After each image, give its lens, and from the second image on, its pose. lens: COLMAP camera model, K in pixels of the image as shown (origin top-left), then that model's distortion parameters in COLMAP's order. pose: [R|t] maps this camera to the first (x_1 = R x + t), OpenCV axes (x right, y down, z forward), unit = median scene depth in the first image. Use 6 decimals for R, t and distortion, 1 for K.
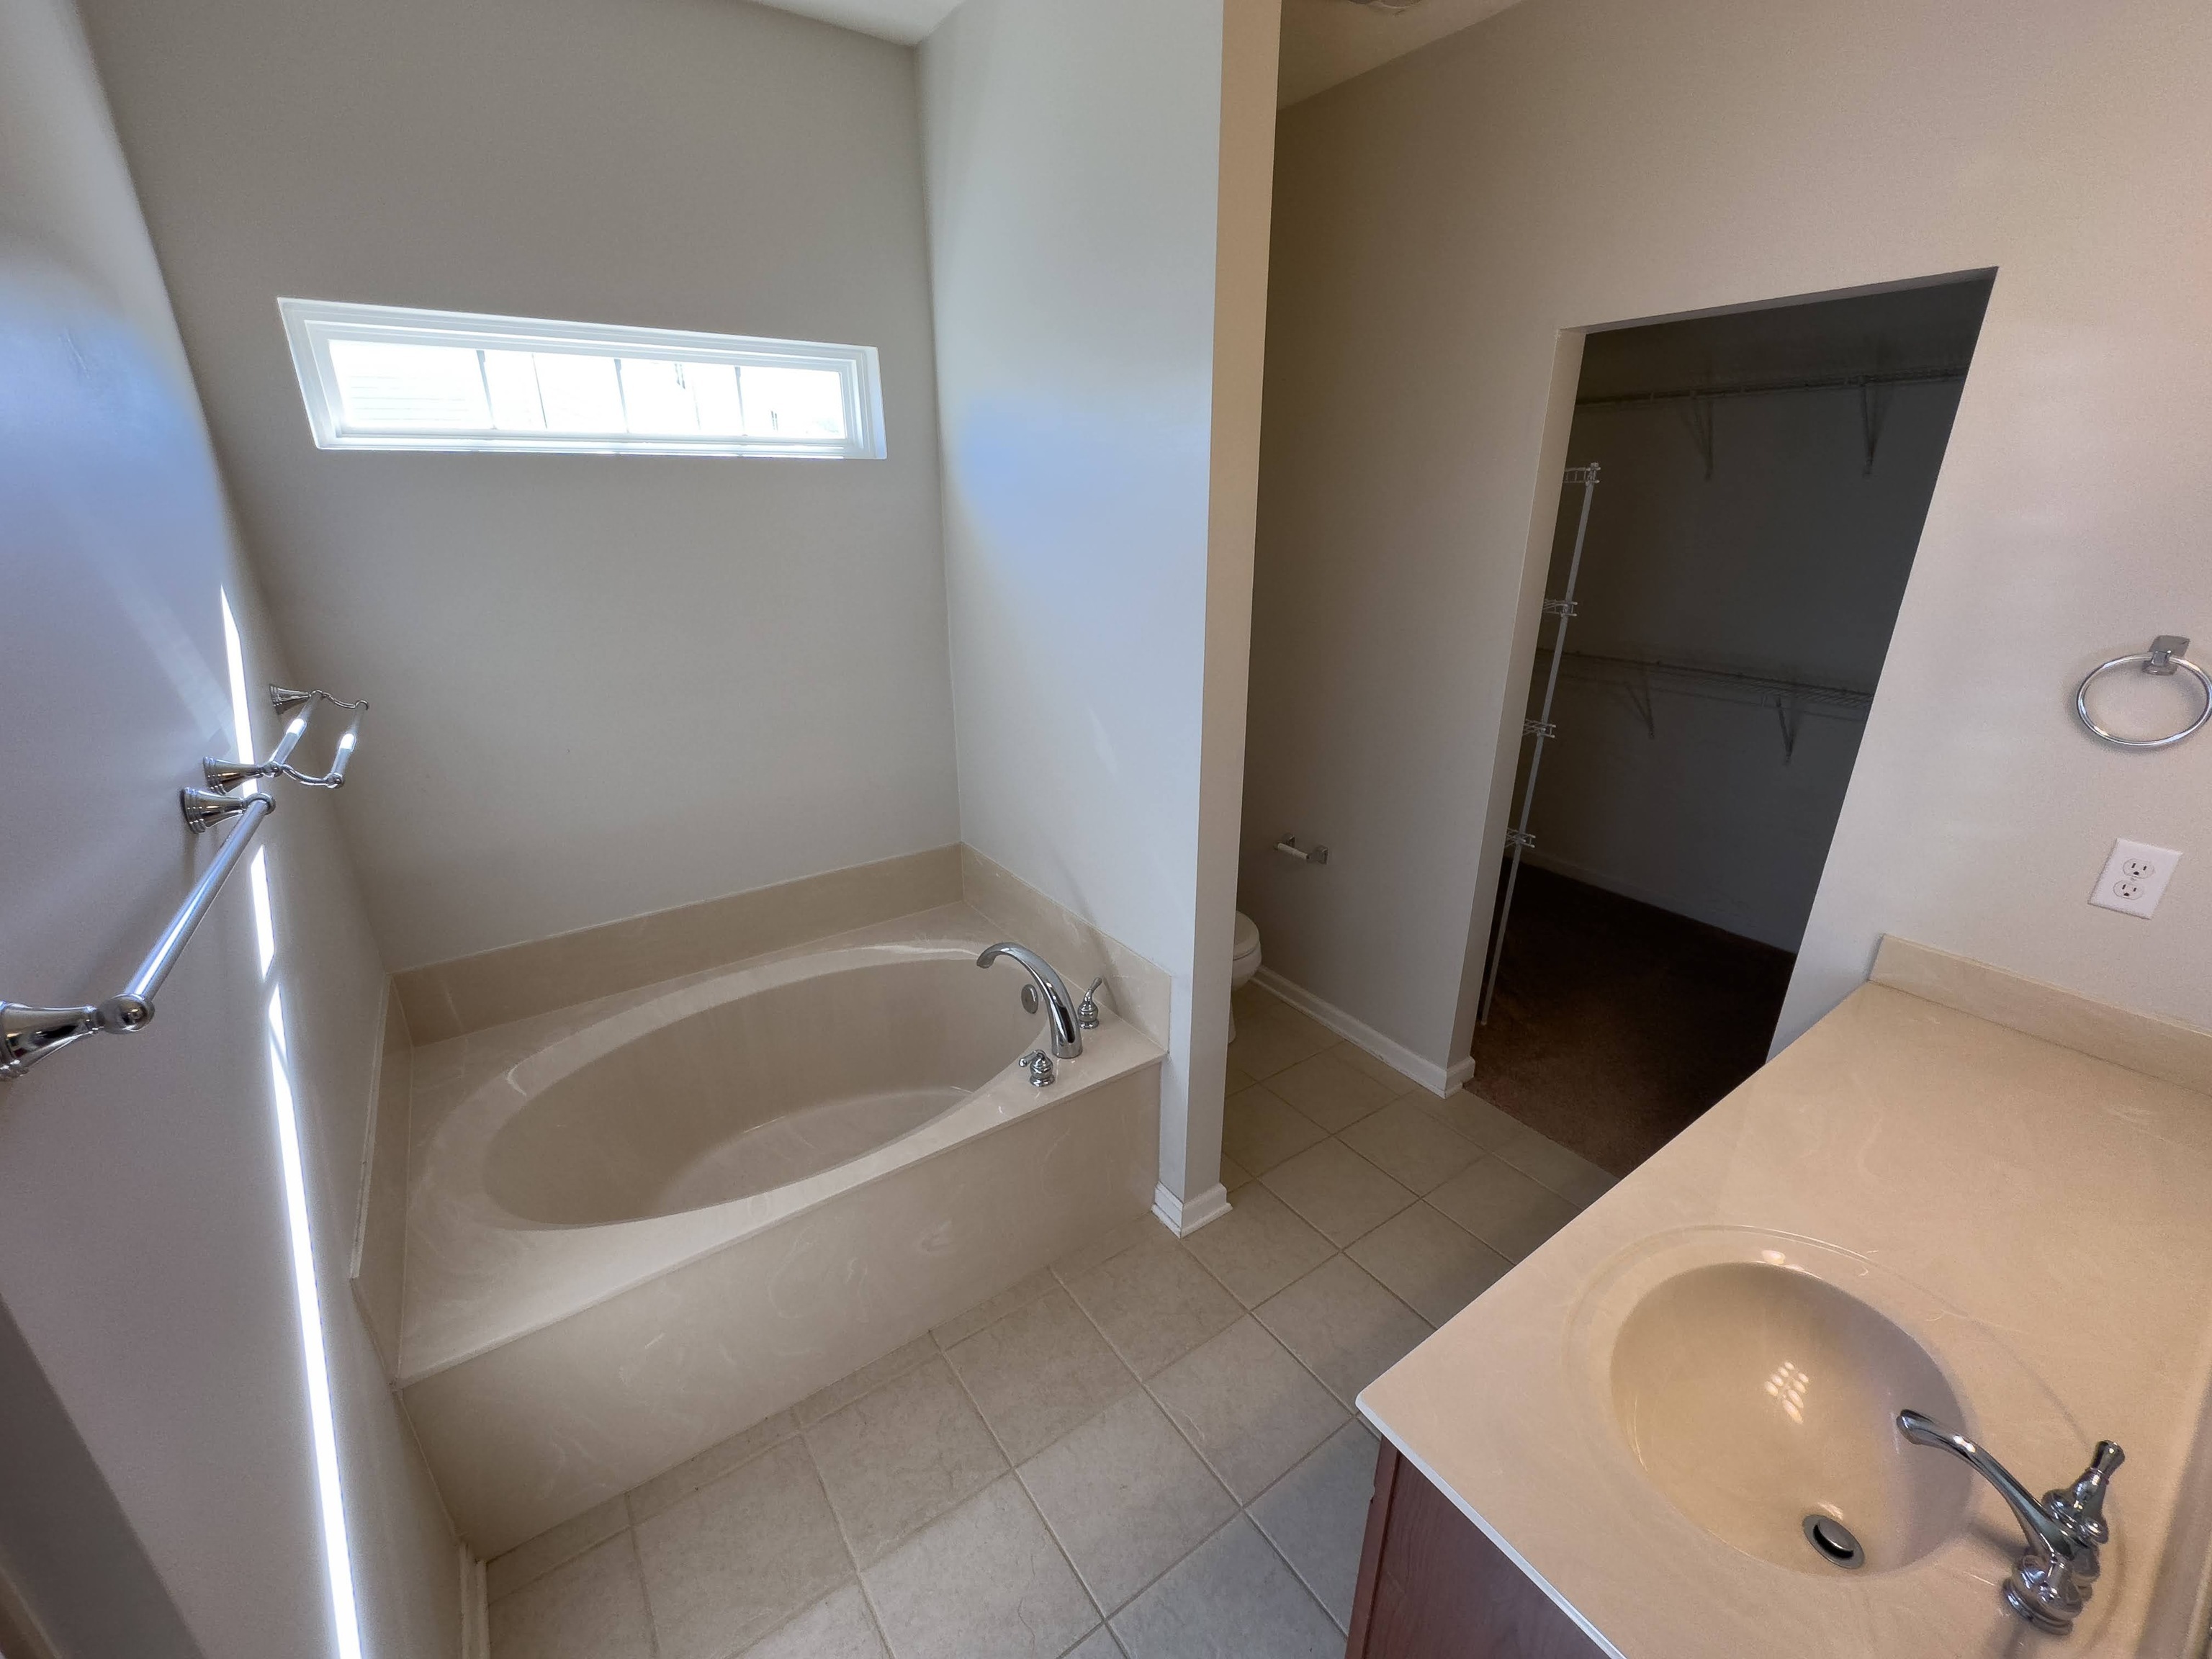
lens RADIAL K [[894.5, 0, 1109.3], [0, 894.5, 832.0], [0, 0, 1]] dist [-0.011812, 0.000369]
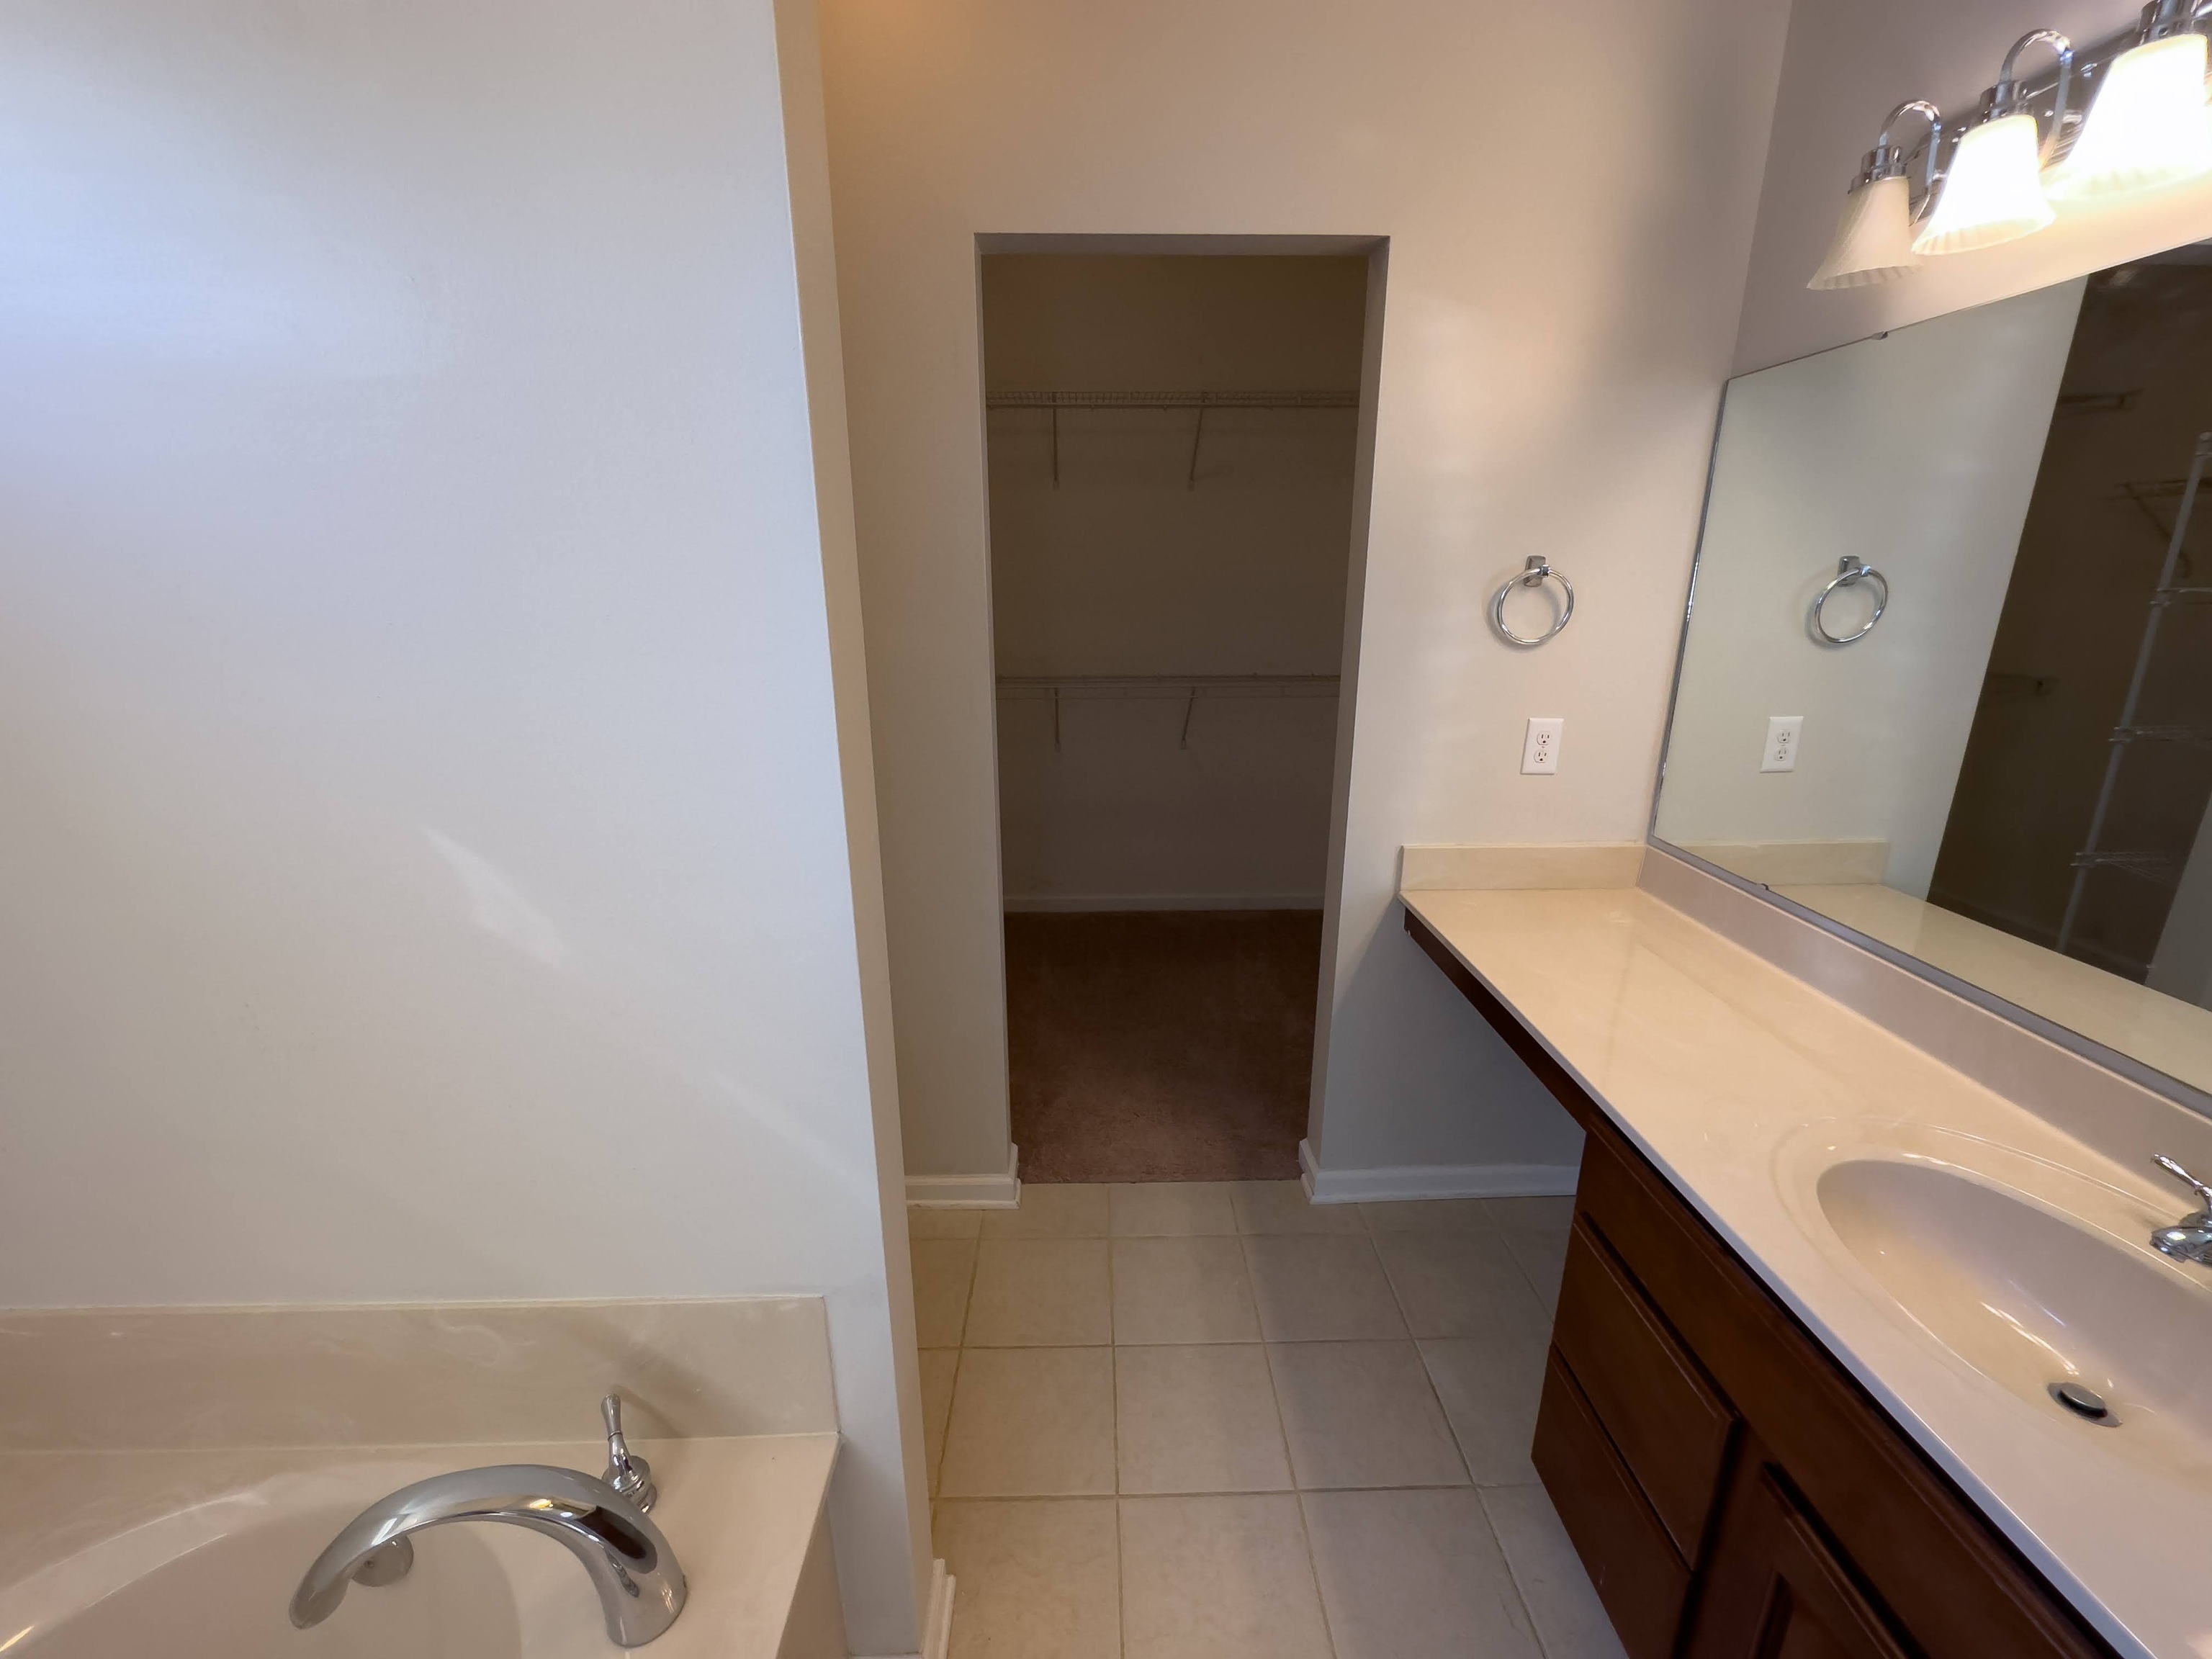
lens RADIAL K [[894.5, 0, 1109.3], [0, 894.5, 832.0], [0, 0, 1]] dist [-0.011812, 0.000369]
pose [[0.543626, -0.231244, 0.806844, -0.255585], [0.283850, 0.955309, 0.082545, -0.112046], [-0.789874, 0.184149, 0.584969, 0.738589]]
